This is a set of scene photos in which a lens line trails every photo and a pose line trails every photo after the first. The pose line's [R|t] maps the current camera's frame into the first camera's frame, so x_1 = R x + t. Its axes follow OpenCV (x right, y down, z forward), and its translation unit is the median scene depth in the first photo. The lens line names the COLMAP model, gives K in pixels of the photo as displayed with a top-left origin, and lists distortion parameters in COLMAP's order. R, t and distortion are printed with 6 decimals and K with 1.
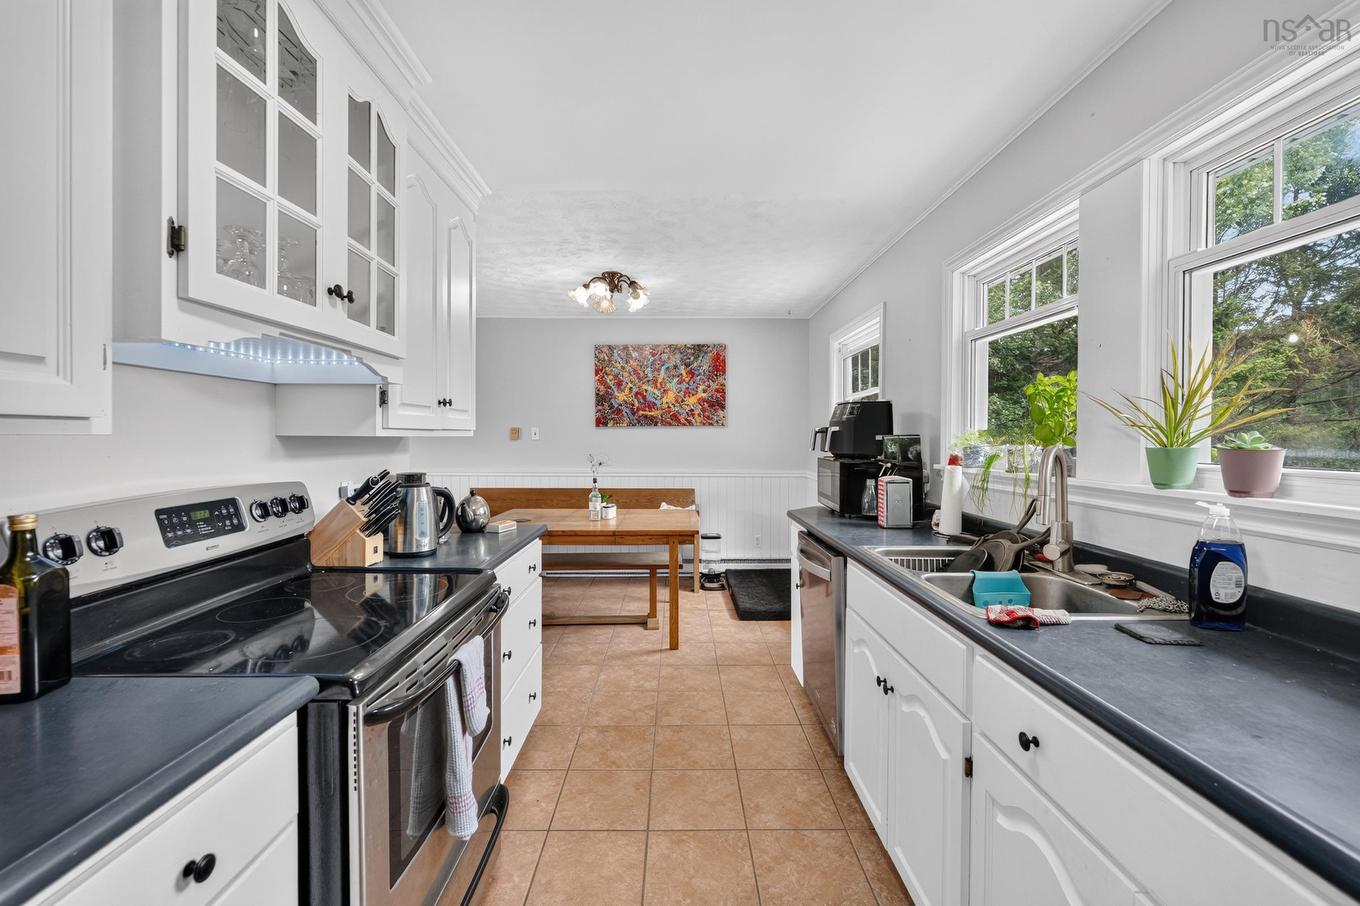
lens RADIAL K [[537.3, 0, 676.2], [0, 537.3, 442.5], [0, 0, 1]] dist [-0.003967, -0.000892]
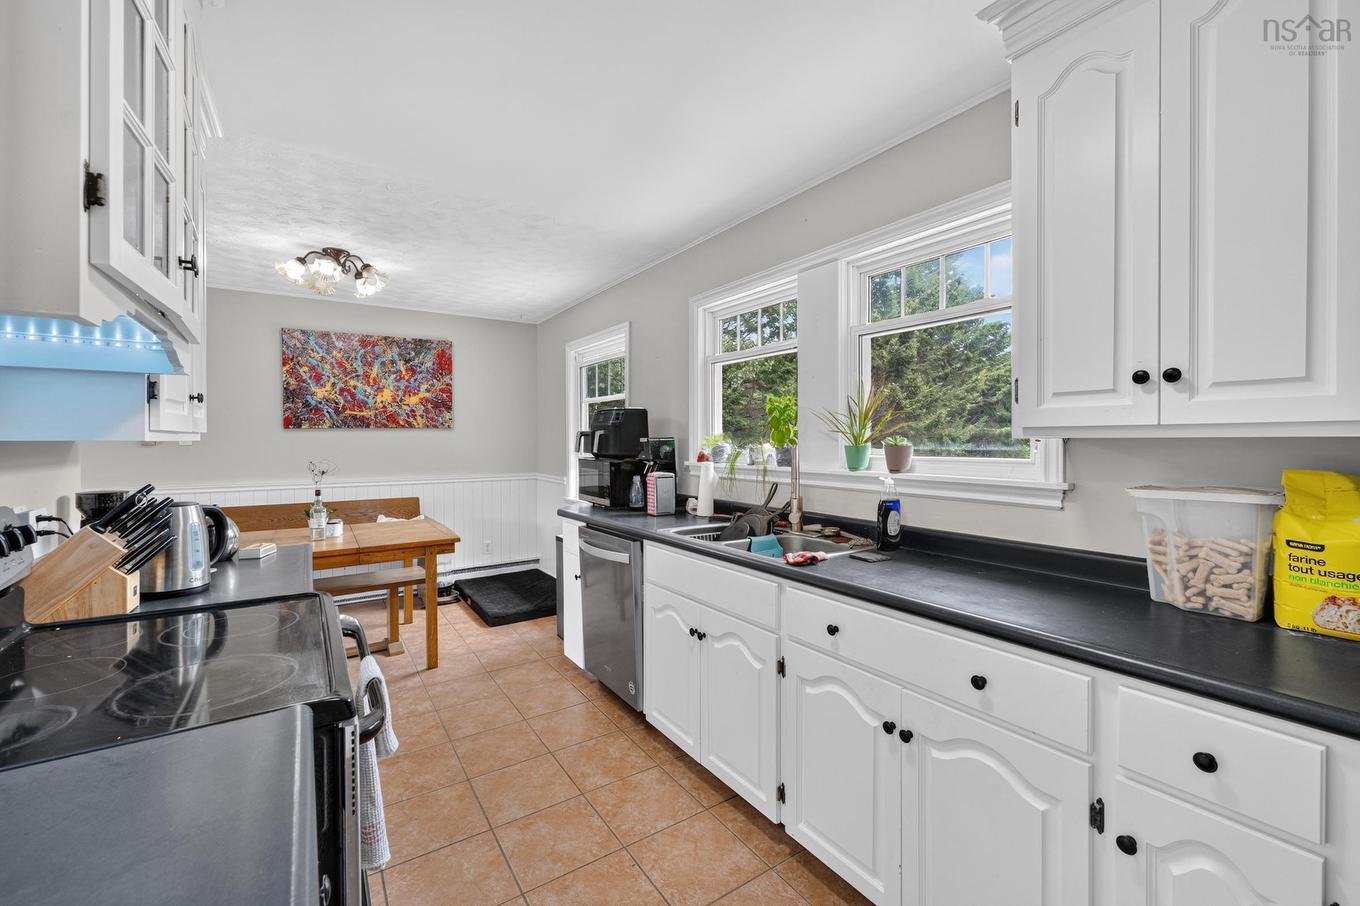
lens RADIAL K [[537.3, 0, 689.6], [0, 537.3, 443.3], [0, 0, 1]] dist [-0.003967, -0.000892]
pose [[0.839125, -0.007863, 0.543881, -0.199247], [0.010062, 0.999949, -0.001069, 0.000216], [-0.543845, 0.006370, 0.839161, -0.040132]]
